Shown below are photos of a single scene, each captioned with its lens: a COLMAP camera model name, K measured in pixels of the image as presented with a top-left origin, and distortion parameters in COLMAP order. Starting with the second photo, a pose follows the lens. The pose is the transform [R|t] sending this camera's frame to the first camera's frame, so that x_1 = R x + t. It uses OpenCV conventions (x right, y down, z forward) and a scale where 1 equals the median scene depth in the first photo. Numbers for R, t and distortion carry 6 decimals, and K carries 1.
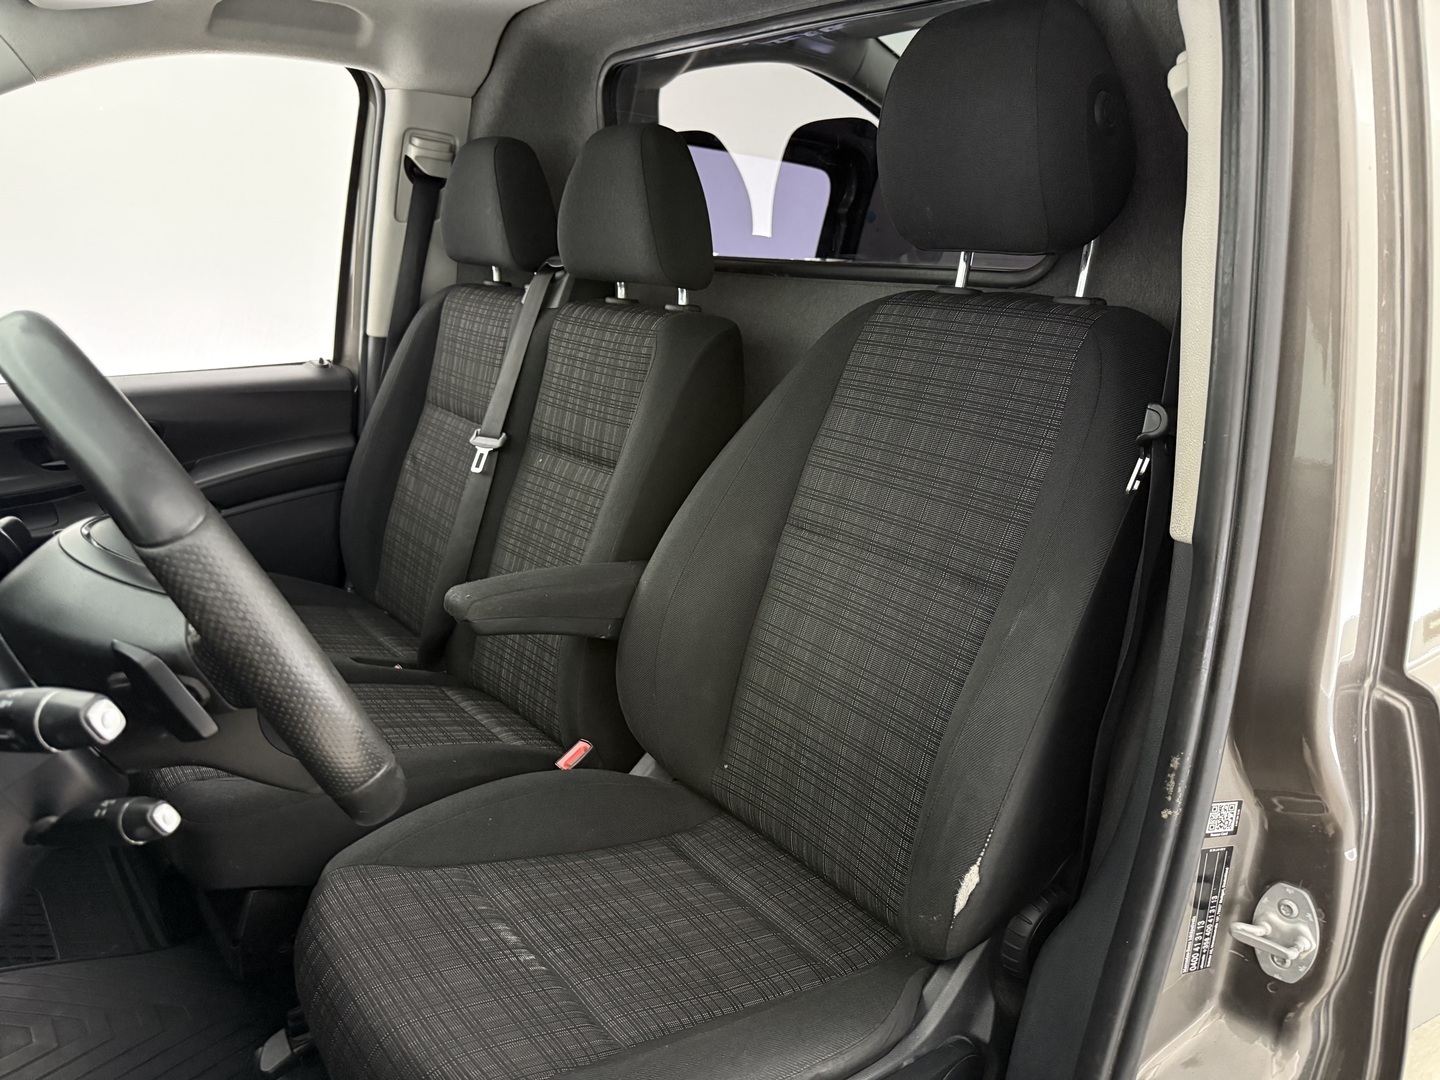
lens RADIAL K [[1008.7, 0, 720.9], [0, 1008.7, 541.9], [0, 0, 1]] dist [0.008373, -0.028392]
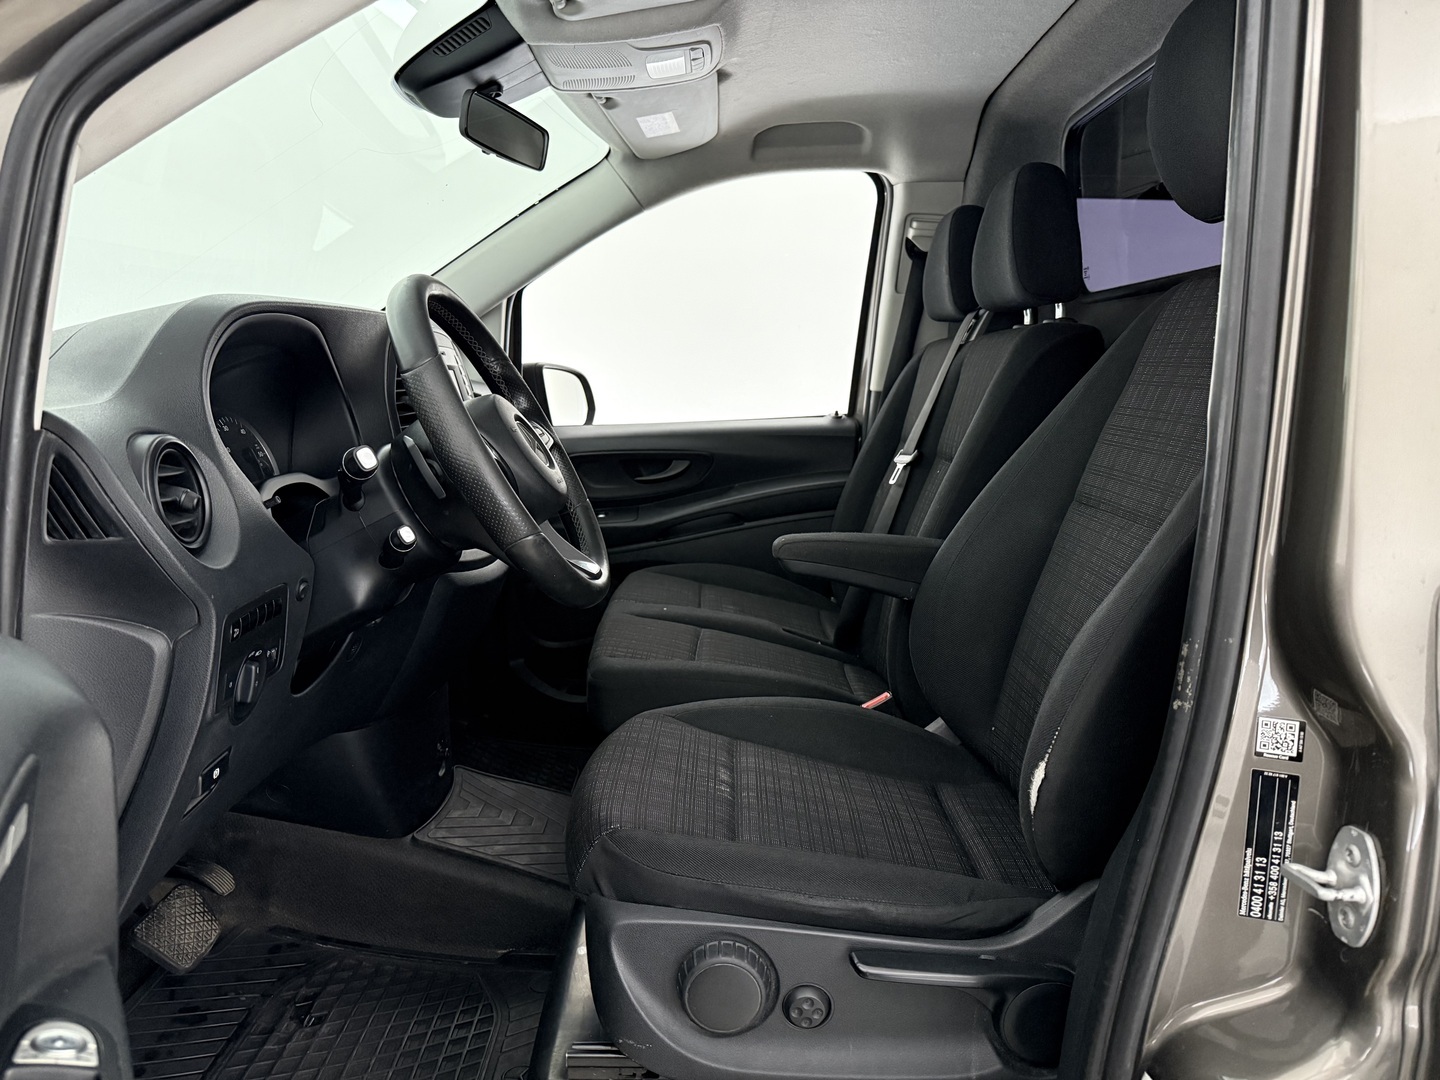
lens RADIAL K [[1008.7, 0, 716.6], [0, 1008.7, 542.7], [0, 0, 1]] dist [0.008373, -0.028392]
pose [[0.787961, 0.054519, -0.613307, 0.394254], [-0.130131, 0.988318, -0.079334, 0.145414], [0.601817, 0.142322, 0.785850, -0.026901]]
